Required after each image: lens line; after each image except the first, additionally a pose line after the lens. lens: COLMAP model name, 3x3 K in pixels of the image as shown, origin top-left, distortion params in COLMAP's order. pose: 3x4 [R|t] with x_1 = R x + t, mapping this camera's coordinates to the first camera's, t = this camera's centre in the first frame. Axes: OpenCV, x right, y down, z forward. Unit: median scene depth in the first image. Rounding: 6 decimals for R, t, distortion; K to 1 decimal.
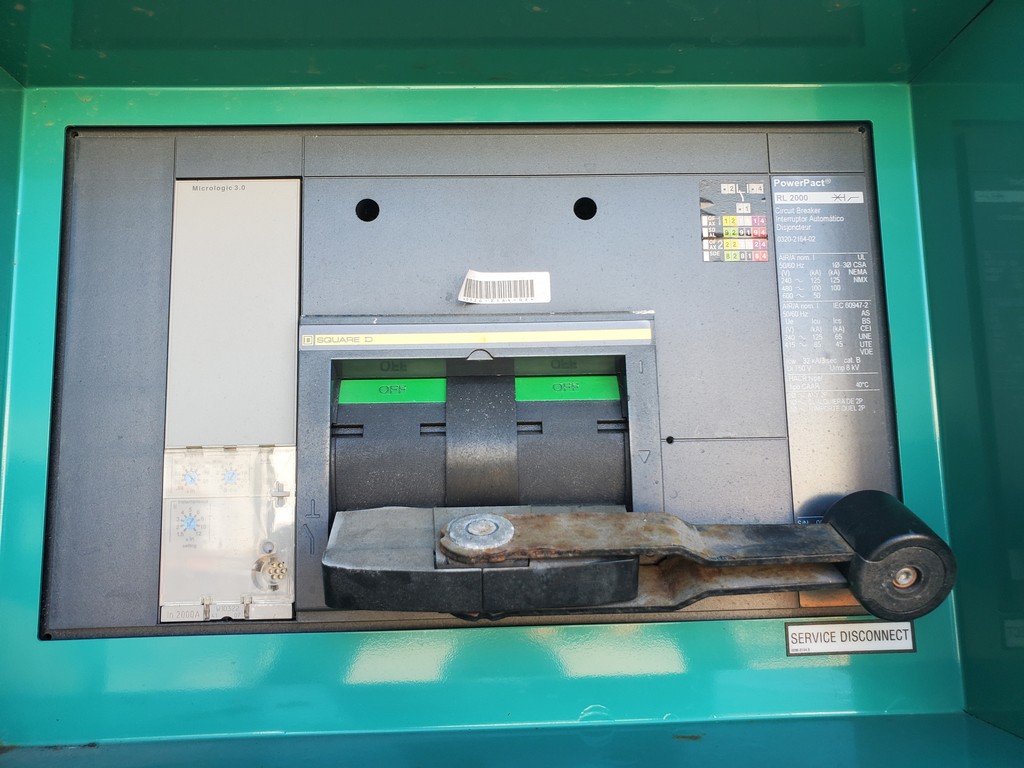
lens RADIAL K [[796.7, 0, 512.9], [0, 796.7, 382.0], [0, 0, 1]] dist [0.005926, 0.030266]
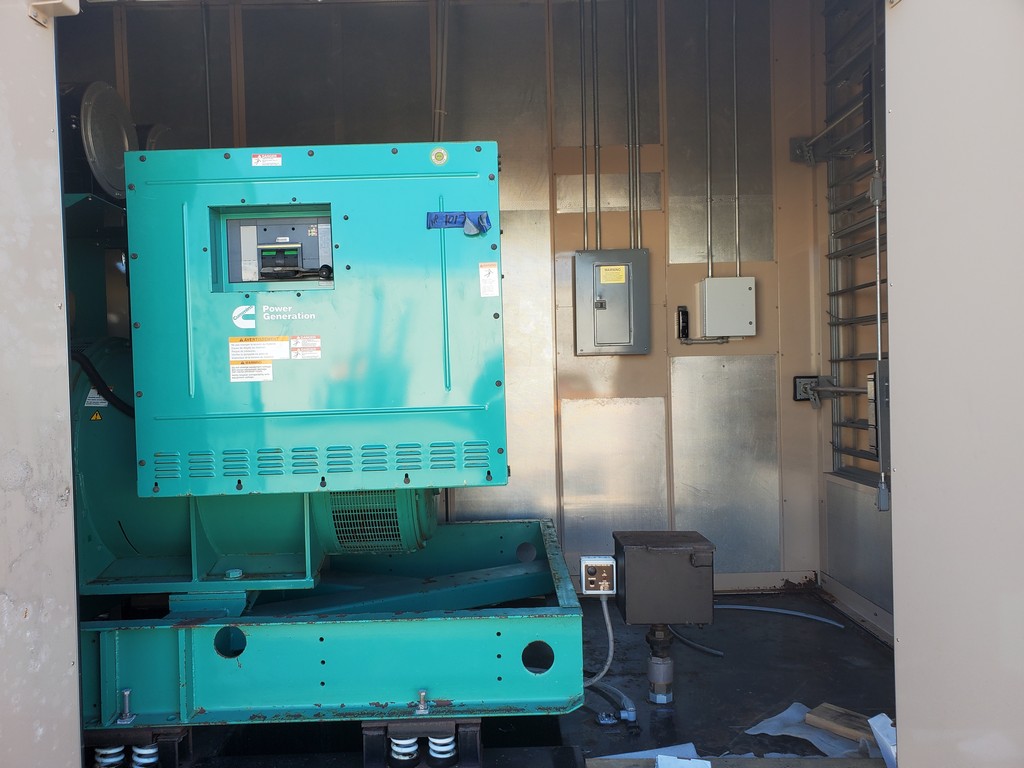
lens RADIAL K [[796.7, 0, 508.6], [0, 796.7, 387.4], [0, 0, 1]] dist [0.005926, 0.030266]
pose [[0.998694, -0.003816, -0.050949, 2.665326], [0.011594, 0.988117, 0.153263, 0.144391], [0.049759, -0.153653, 0.986871, -7.023527]]
